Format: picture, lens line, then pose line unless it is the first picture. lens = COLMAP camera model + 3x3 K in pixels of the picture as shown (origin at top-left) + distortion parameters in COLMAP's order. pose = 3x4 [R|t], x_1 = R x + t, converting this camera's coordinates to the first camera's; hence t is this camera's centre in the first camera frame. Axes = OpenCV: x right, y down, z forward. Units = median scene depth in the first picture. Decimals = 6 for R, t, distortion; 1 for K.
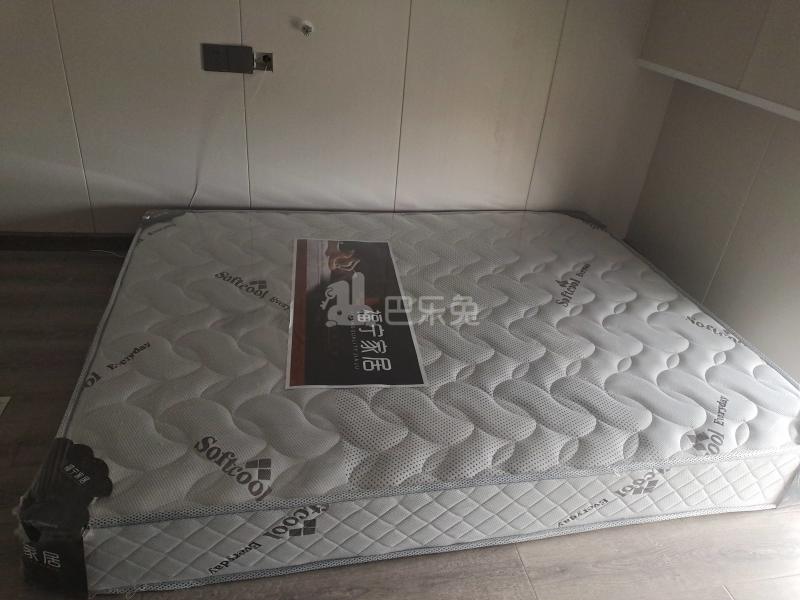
lens RADIAL K [[589.5, 0, 401.6], [0, 589.5, 293.4], [0, 0, 1]] dist [0.060792, -0.077019]
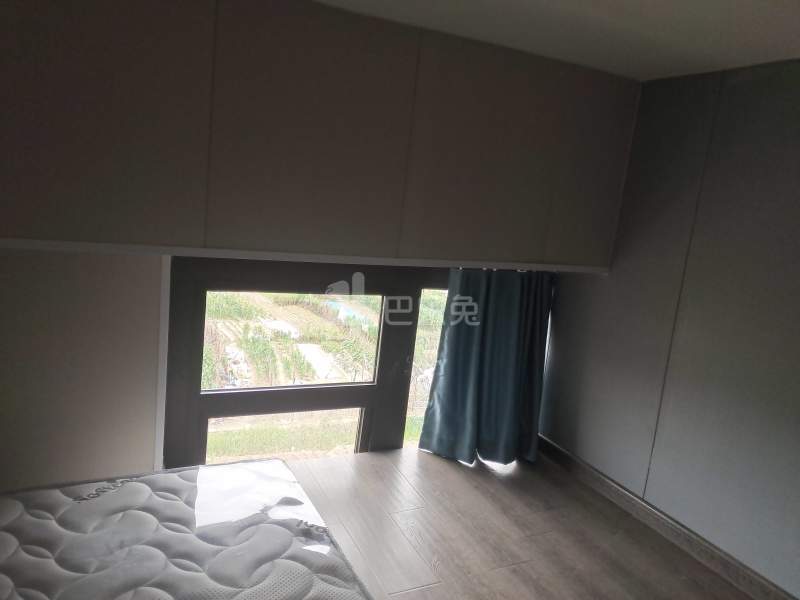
lens RADIAL K [[589.5, 0, 401.6], [0, 589.5, 293.4], [0, 0, 1]] dist [0.060792, -0.077019]
pose [[-0.246815, -0.288775, 0.925036, -0.354266], [0.366700, 0.855754, 0.364989, -0.401868], [-0.897003, 0.429295, -0.105319, 0.690797]]
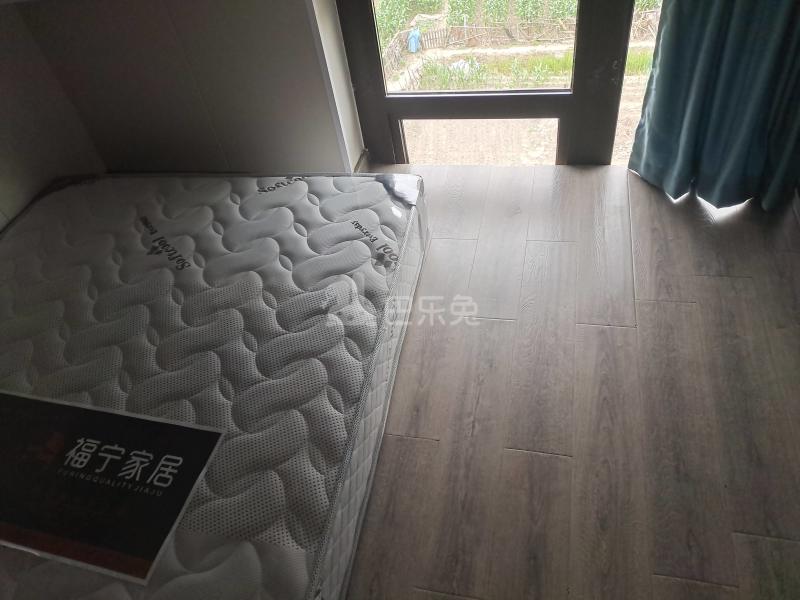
lens RADIAL K [[589.5, 0, 401.6], [0, 589.5, 293.4], [0, 0, 1]] dist [0.060792, -0.077019]
pose [[0.370376, -0.756576, 0.538901, -0.182287], [0.601464, 0.637450, 0.481558, -0.249877], [-0.707858, 0.145773, 0.691150, 0.110756]]
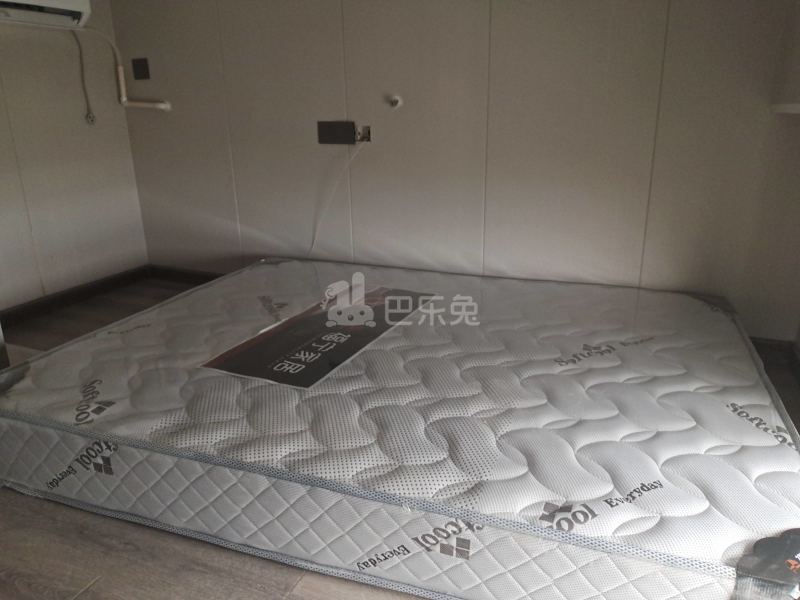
lens RADIAL K [[589.5, 0, 401.6], [0, 589.5, 293.4], [0, 0, 1]] dist [0.060792, -0.077019]
pose [[0.846822, 0.066598, -0.527690, 0.622295], [-0.188166, 0.965481, -0.180112, 0.139411], [0.497479, 0.251816, 0.830122, 0.219247]]
